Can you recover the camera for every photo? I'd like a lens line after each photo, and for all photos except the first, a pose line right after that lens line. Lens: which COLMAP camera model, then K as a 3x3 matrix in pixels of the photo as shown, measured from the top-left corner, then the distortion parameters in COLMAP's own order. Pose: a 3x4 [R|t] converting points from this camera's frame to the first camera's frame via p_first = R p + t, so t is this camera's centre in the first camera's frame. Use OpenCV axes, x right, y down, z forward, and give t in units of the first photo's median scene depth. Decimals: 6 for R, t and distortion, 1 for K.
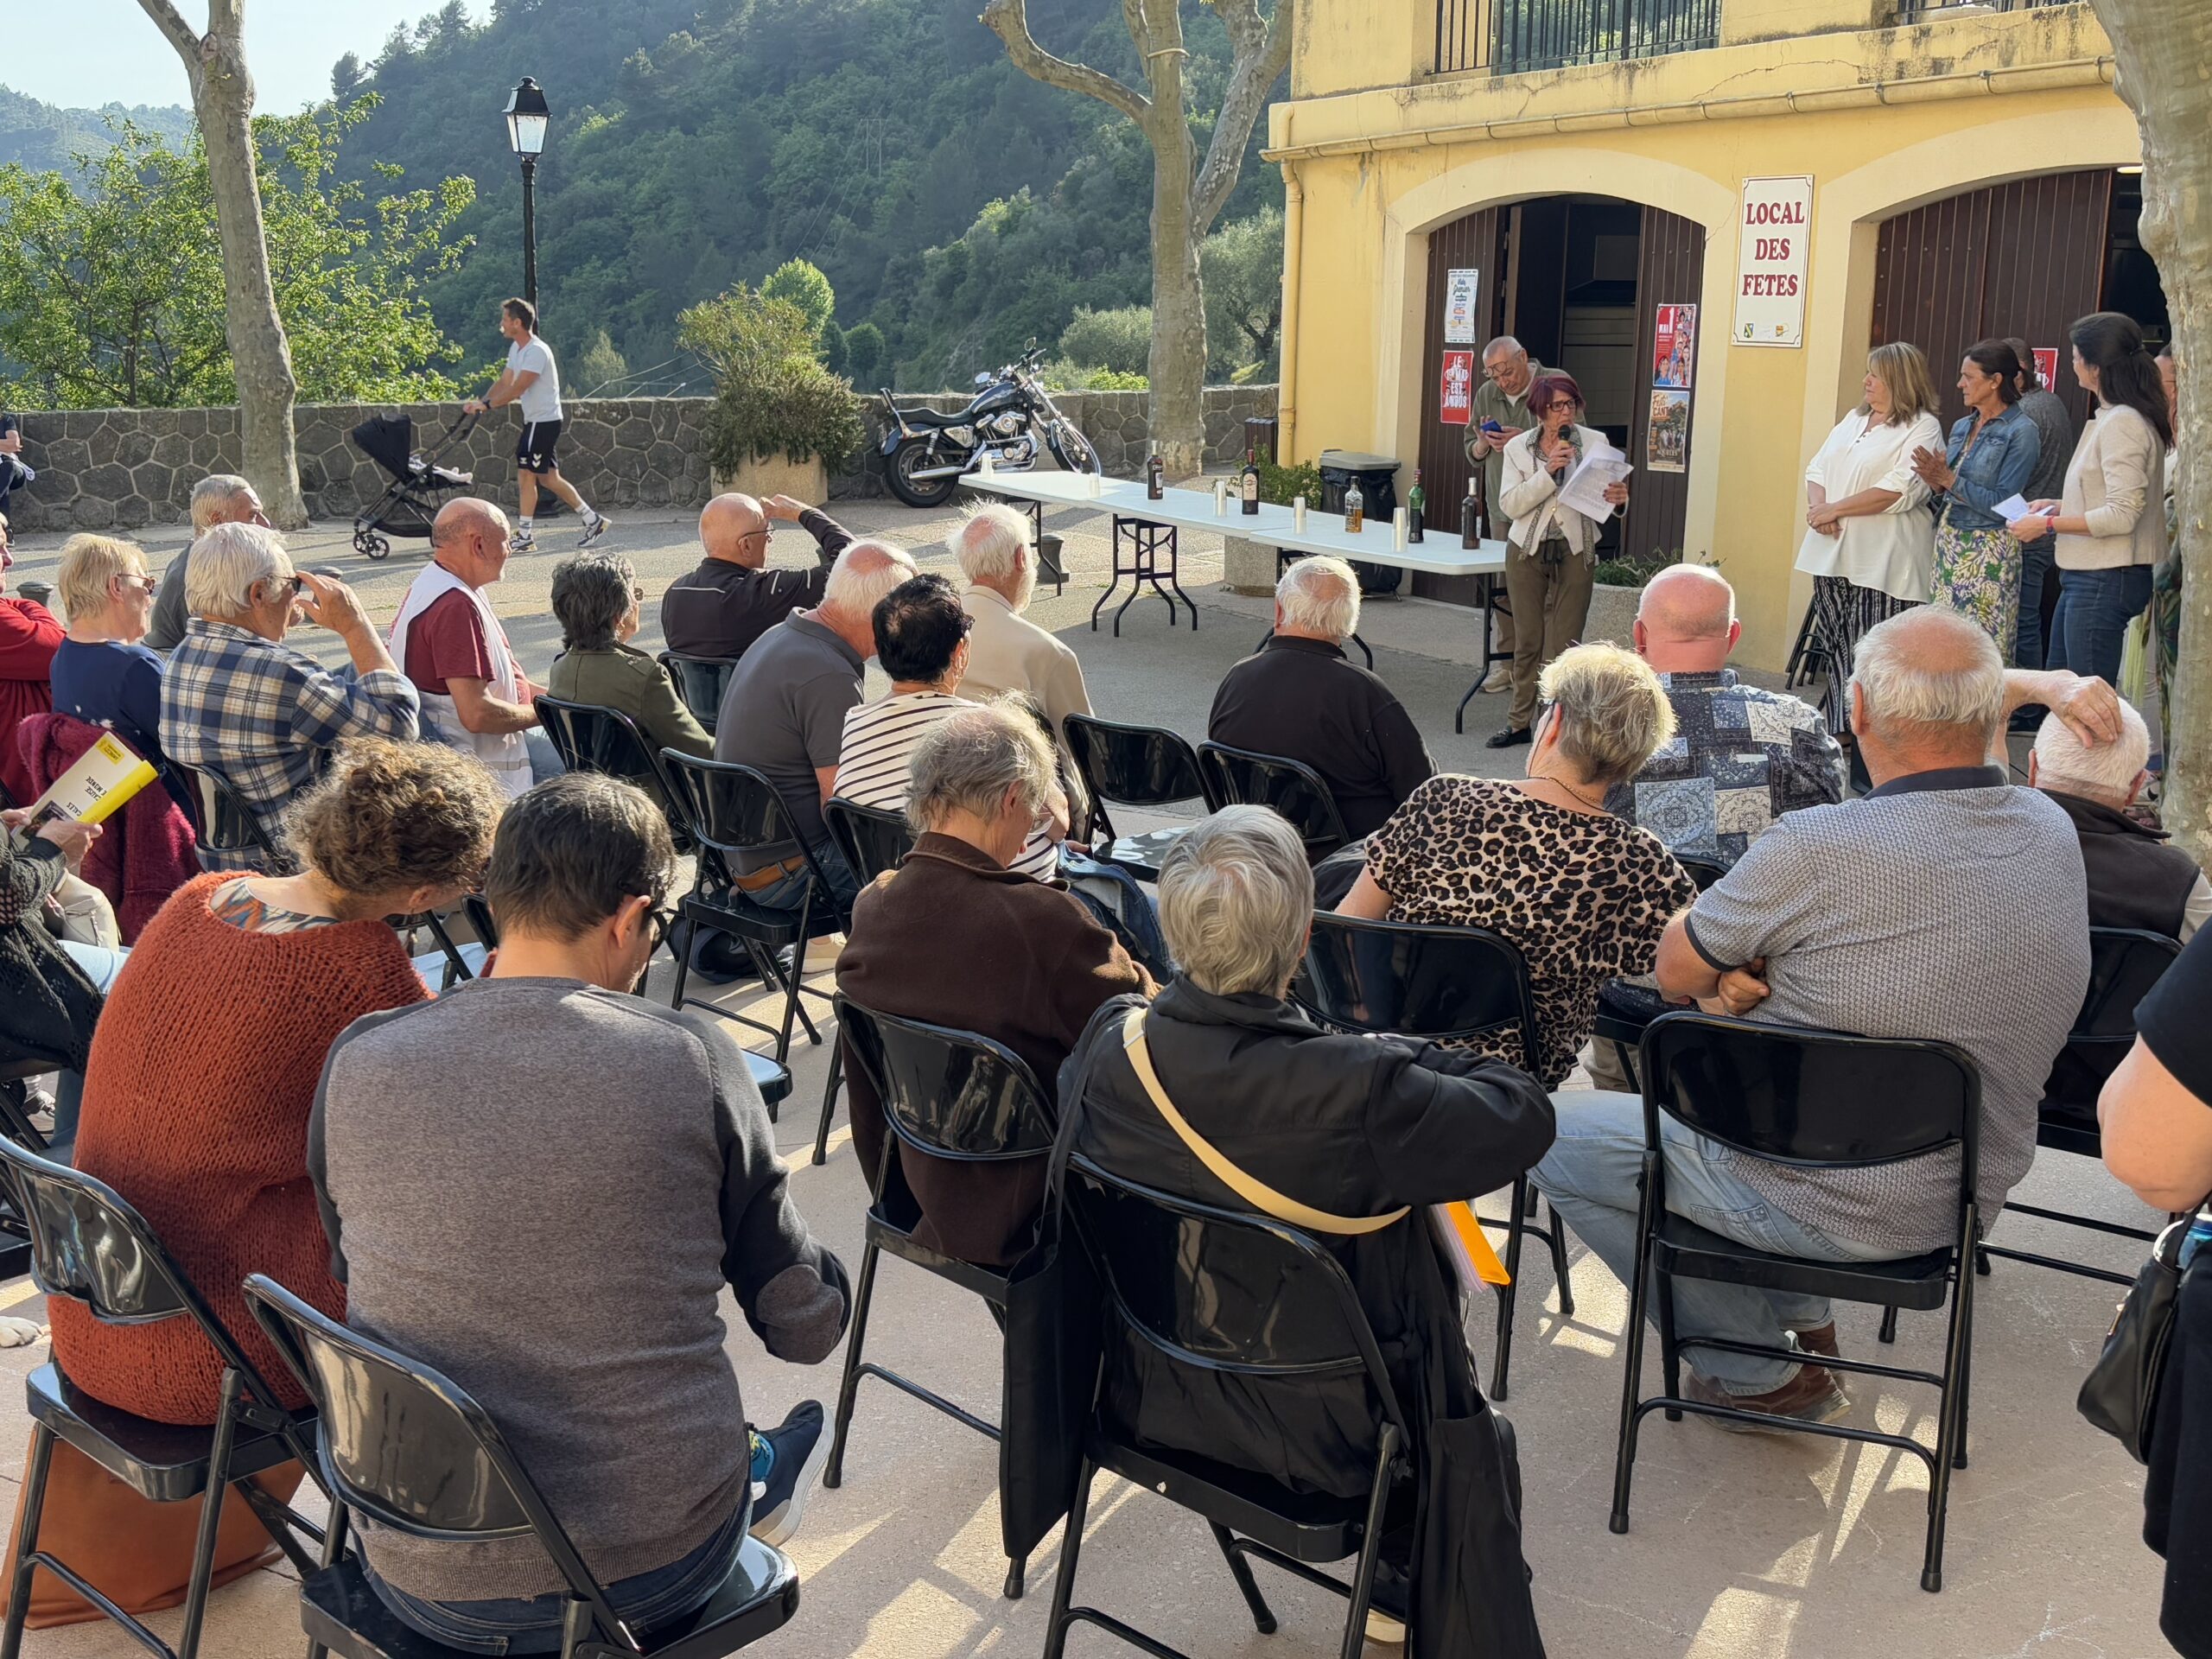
lens RADIAL K [[2522.6, 0, 1104.4], [0, 2522.6, 846.8], [0, 0, 1]] dist [0.024759, 0.000000]
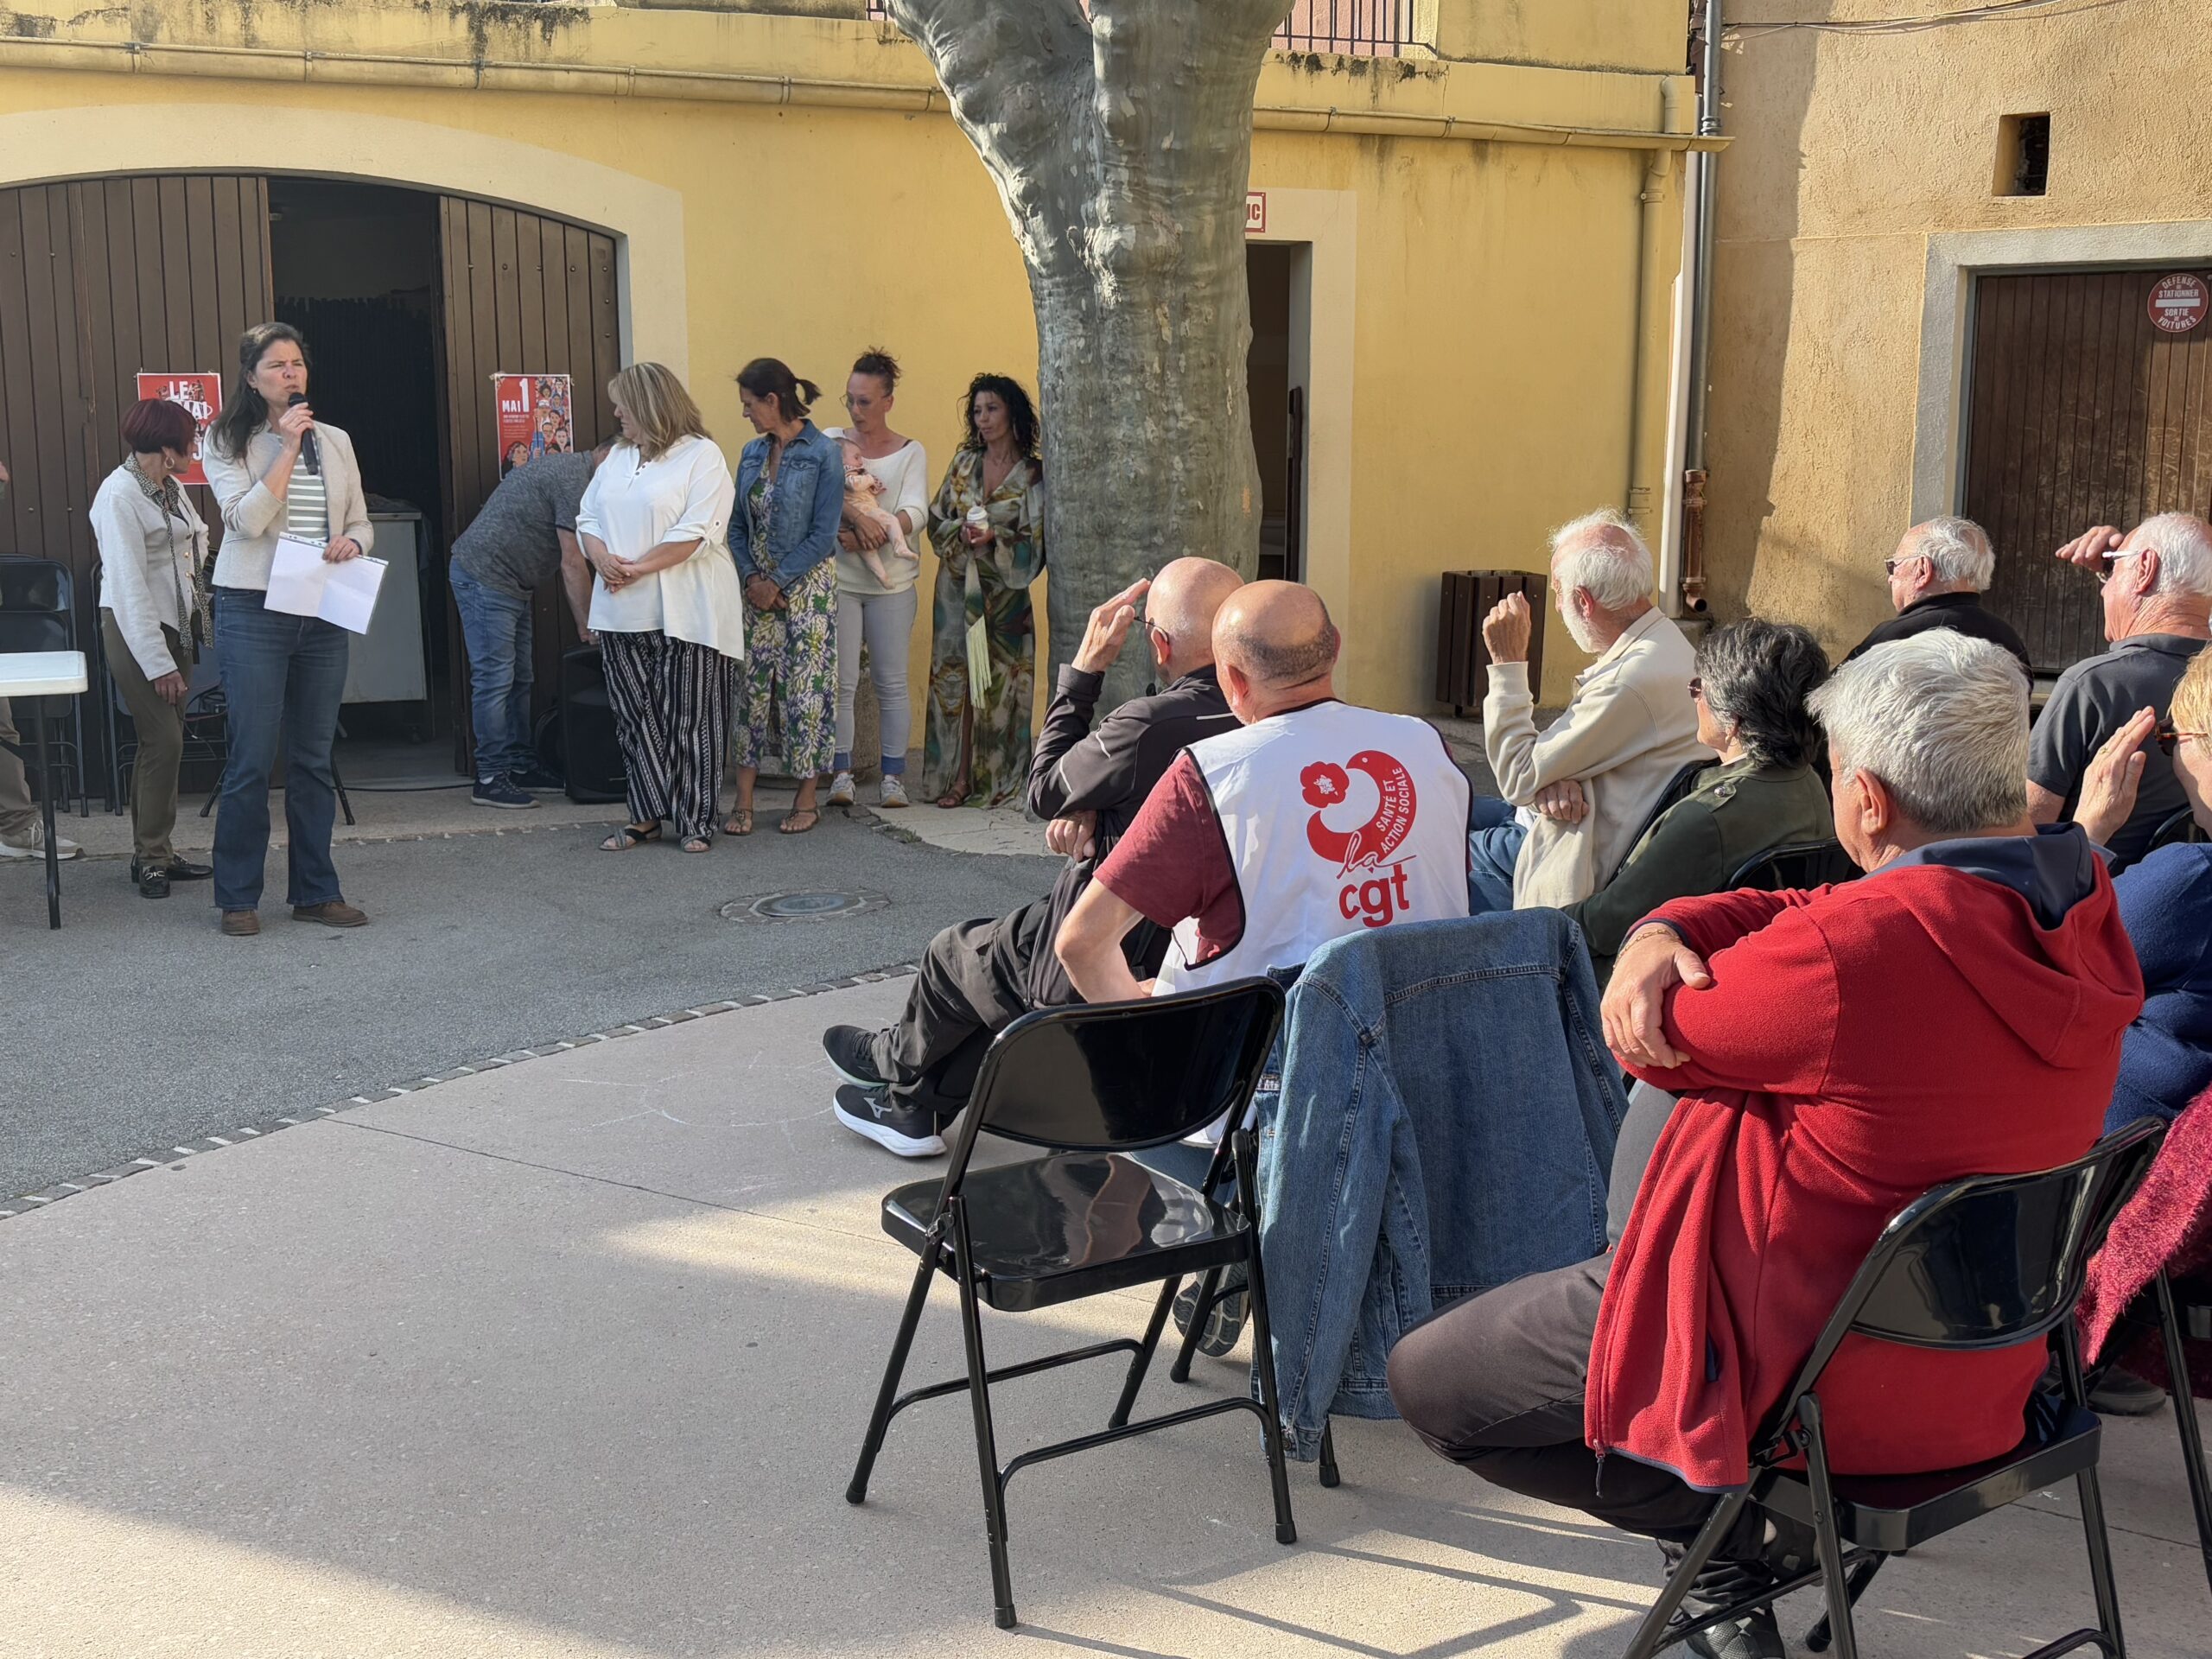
lens RADIAL K [[2522.6, 0, 1109.9], [0, 2522.6, 904.6], [0, 0, 1]] dist [0.024759, 0.000000]
pose [[0.082030, -0.201310, 0.976087, -0.412703], [0.209545, 0.960979, 0.180584, -0.093254], [-0.974352, 0.189721, 0.121012, 0.515058]]
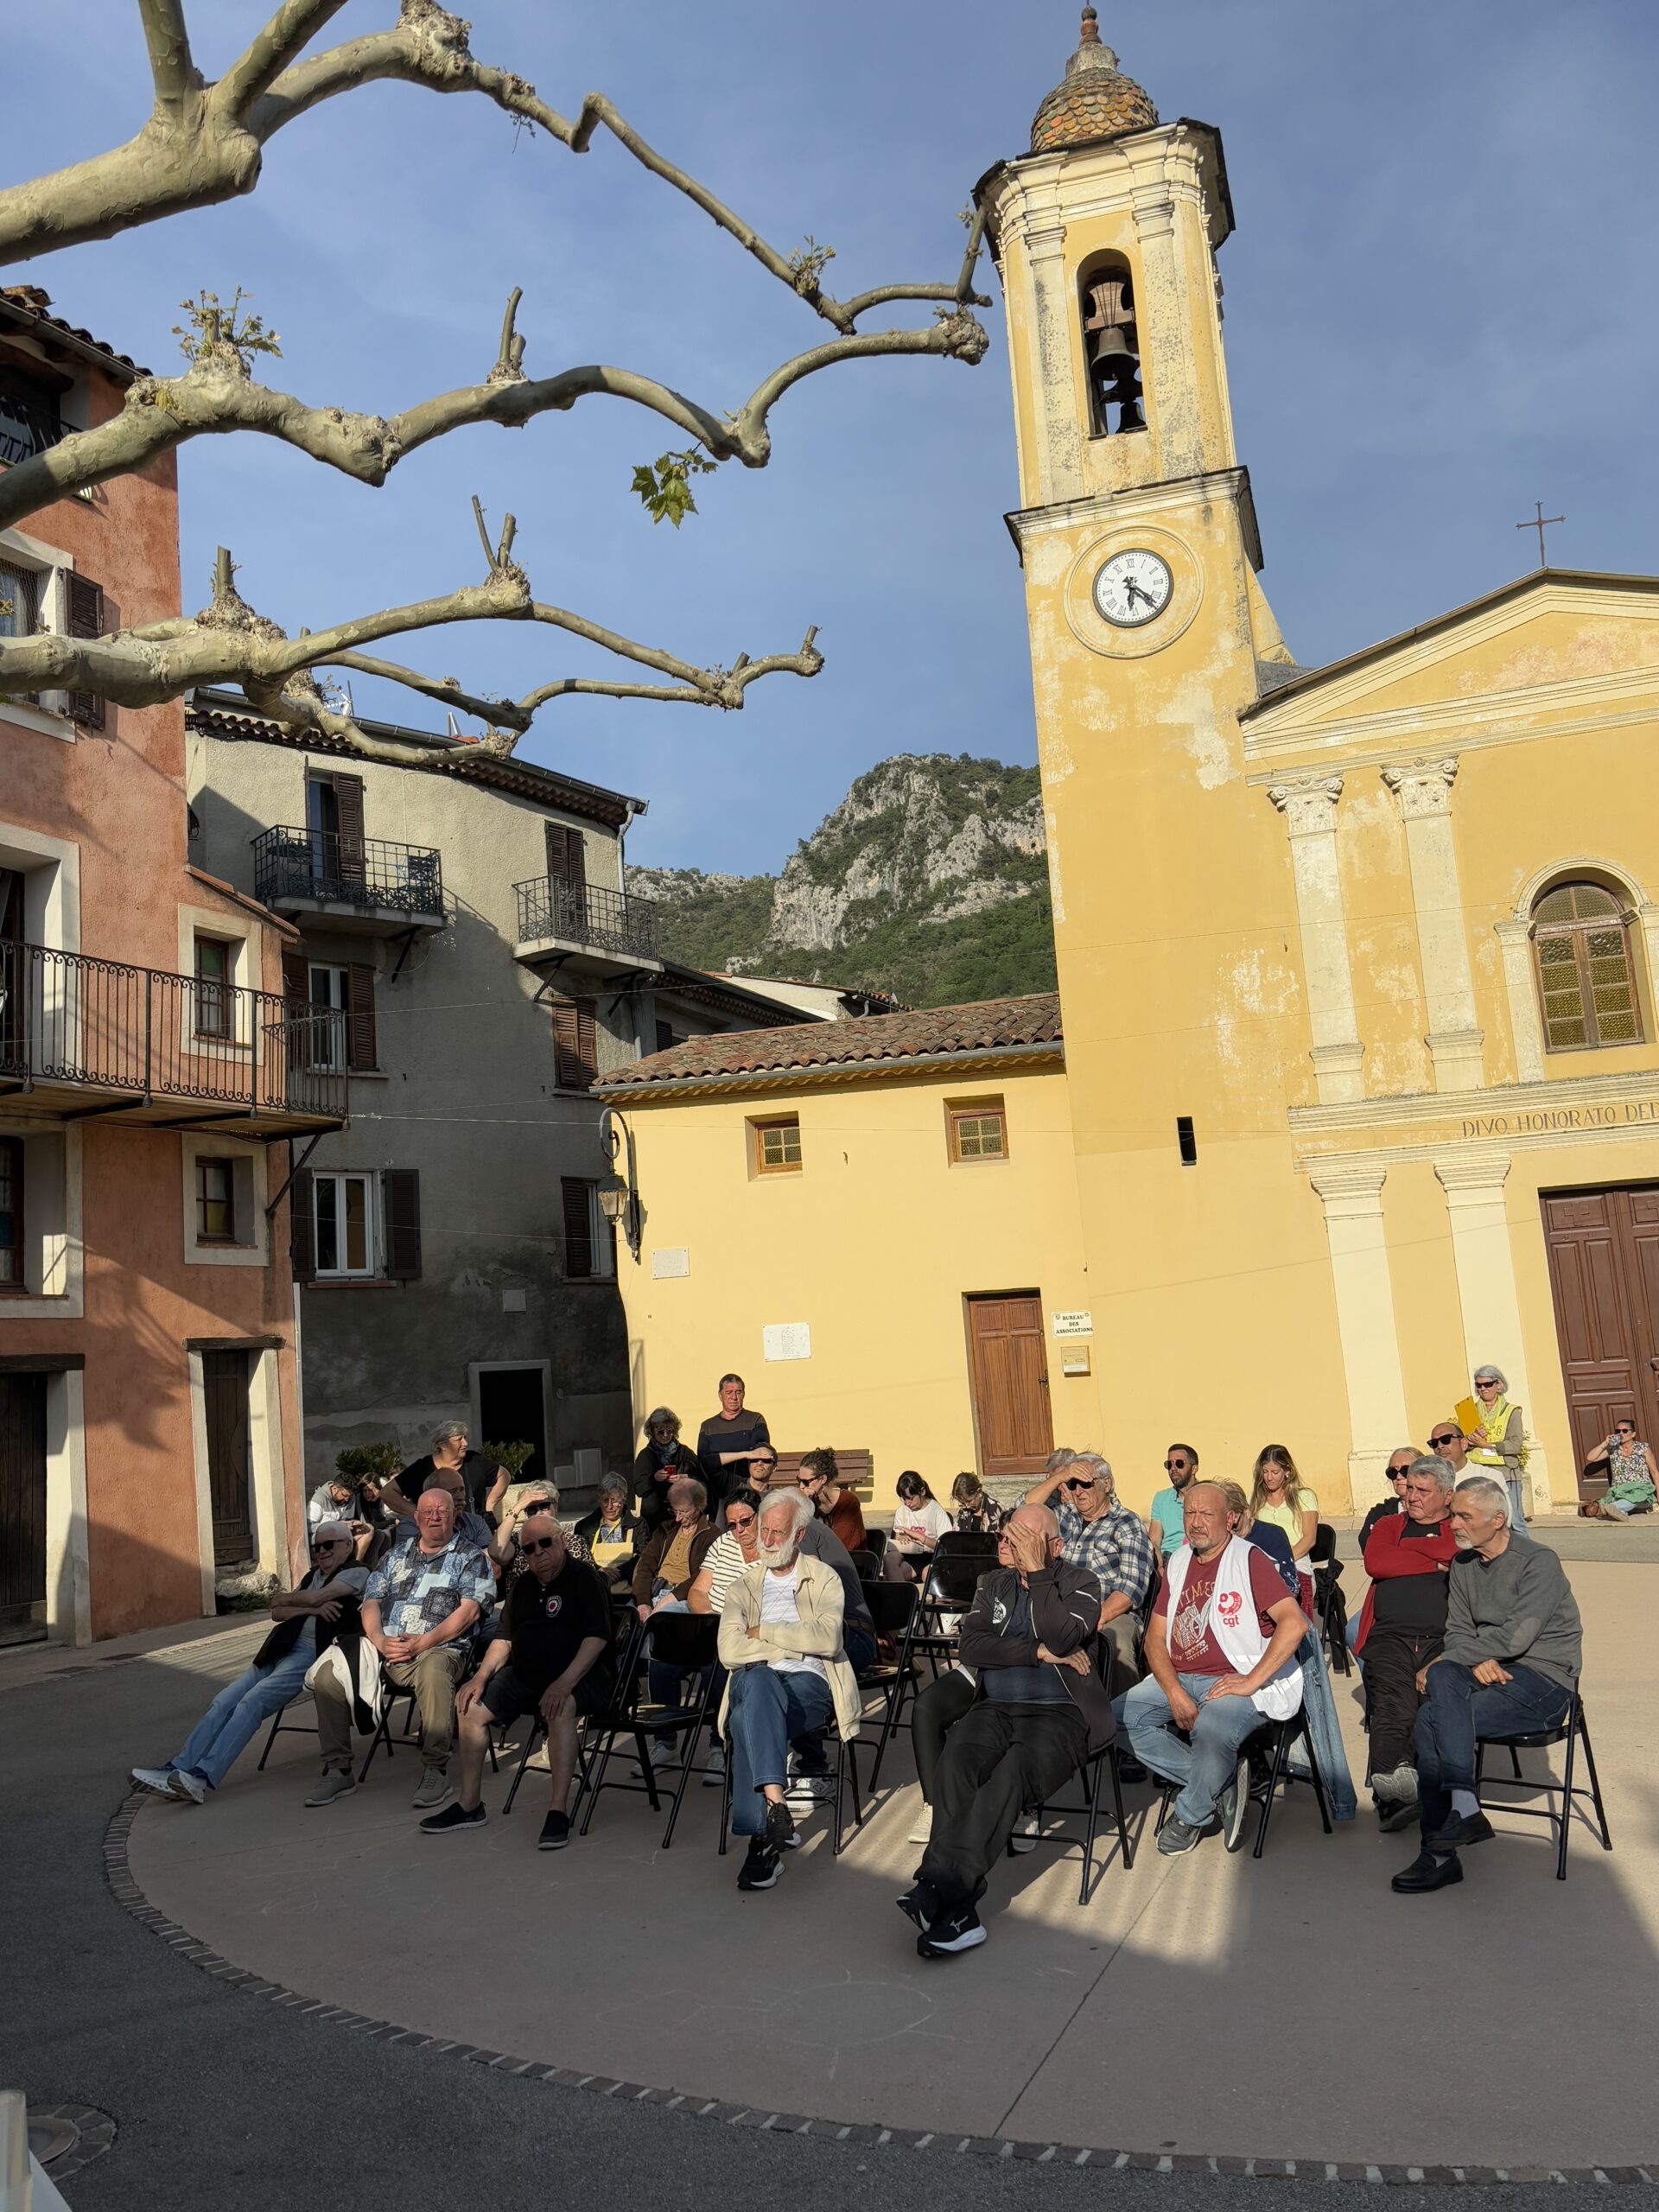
lens RADIAL K [[1806.4, 0, 833.0], [0, 1806.4, 1102.4], [0, 0, 1]] dist [0.050231, -0.076108]
pose [[-0.988651, 0.027084, -0.147767, 0.041404], [0.019175, 0.998320, 0.054682, -0.207531], [0.149000, 0.051228, -0.987509, 0.993167]]
